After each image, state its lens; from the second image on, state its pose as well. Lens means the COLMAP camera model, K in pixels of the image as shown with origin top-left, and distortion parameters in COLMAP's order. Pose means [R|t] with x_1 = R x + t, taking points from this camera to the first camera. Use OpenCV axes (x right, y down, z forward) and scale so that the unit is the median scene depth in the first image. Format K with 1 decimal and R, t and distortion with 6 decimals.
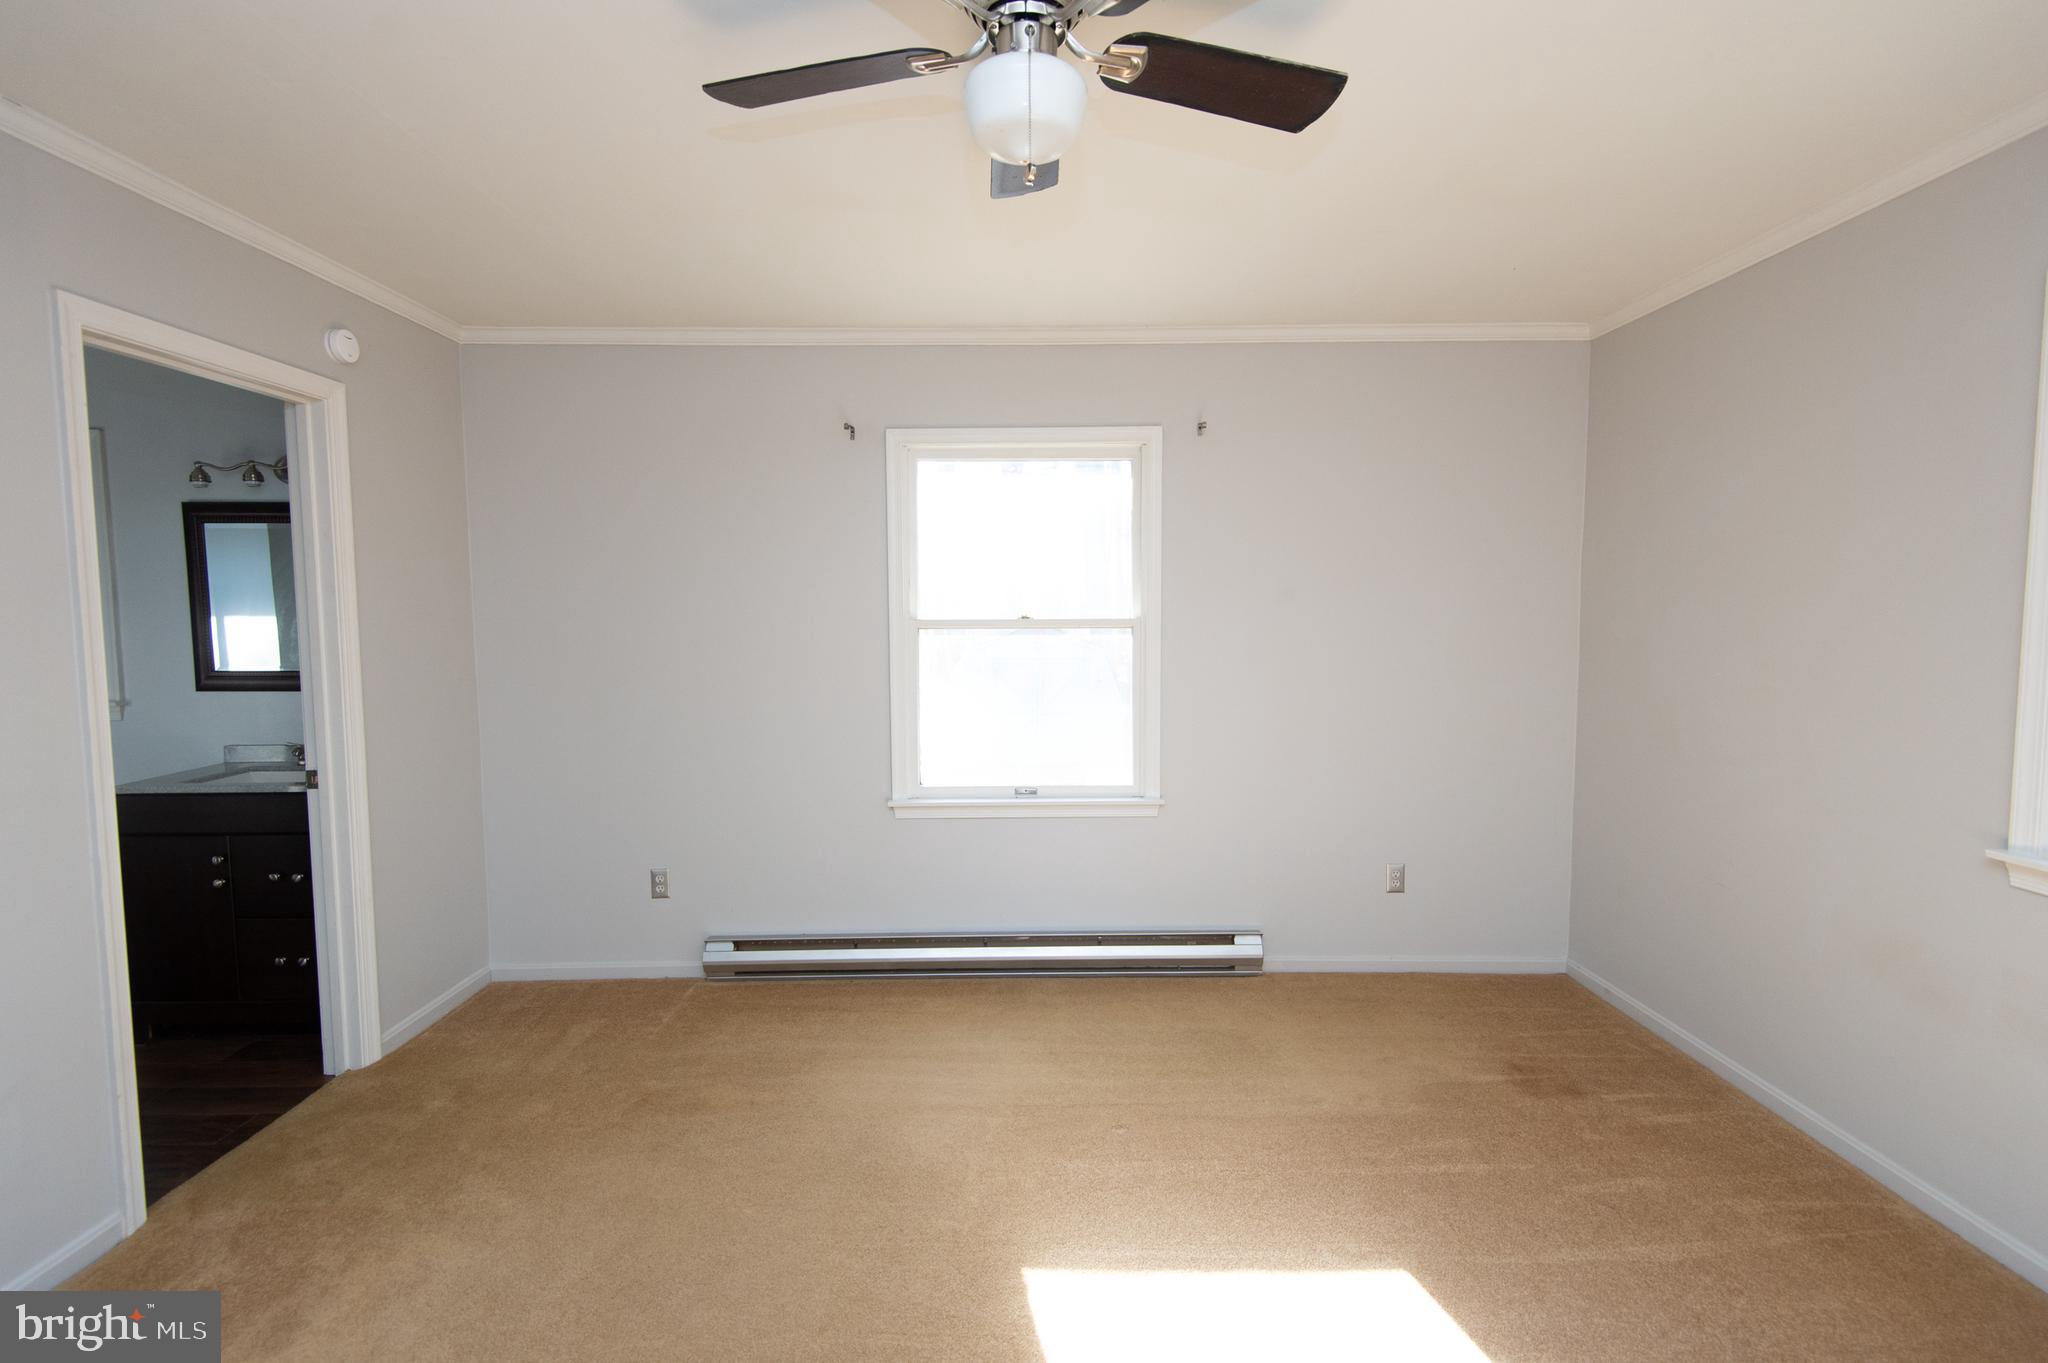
lens RADIAL K [[926.3, 0, 1026.3], [0, 926.3, 680.3], [0, 0, 1]] dist [0.046283, -0.029733]
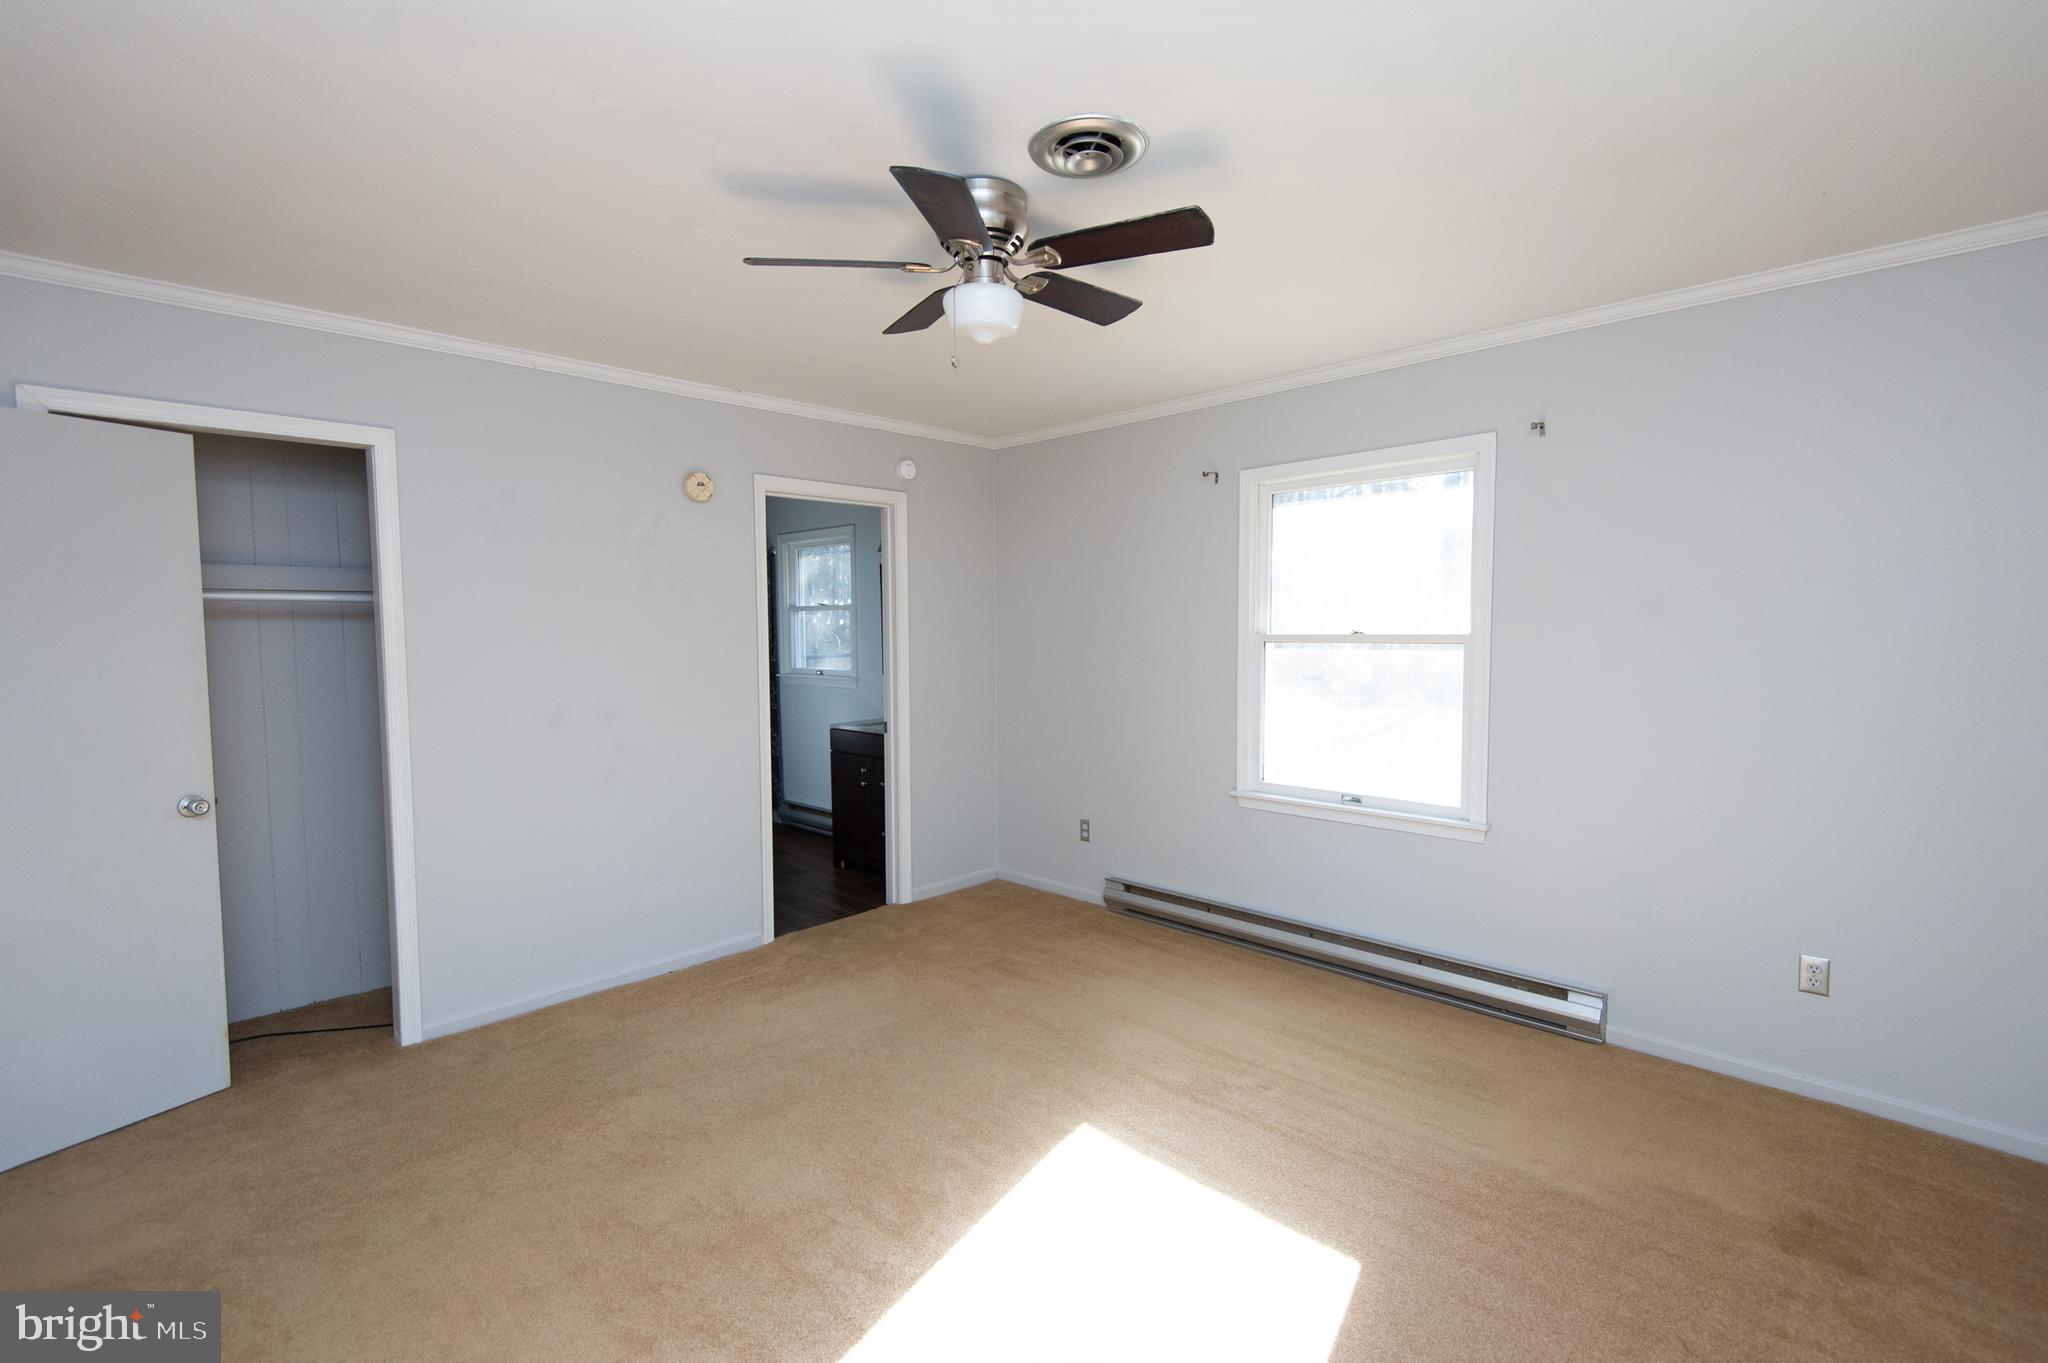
lens RADIAL K [[926.3, 0, 1026.3], [0, 926.3, 680.3], [0, 0, 1]] dist [0.046283, -0.029733]
pose [[0.709009, 0.041515, -0.703976, 0.484662], [-0.047771, 0.998800, 0.010789, -0.007787], [0.703579, 0.025980, 0.710142, -0.010865]]
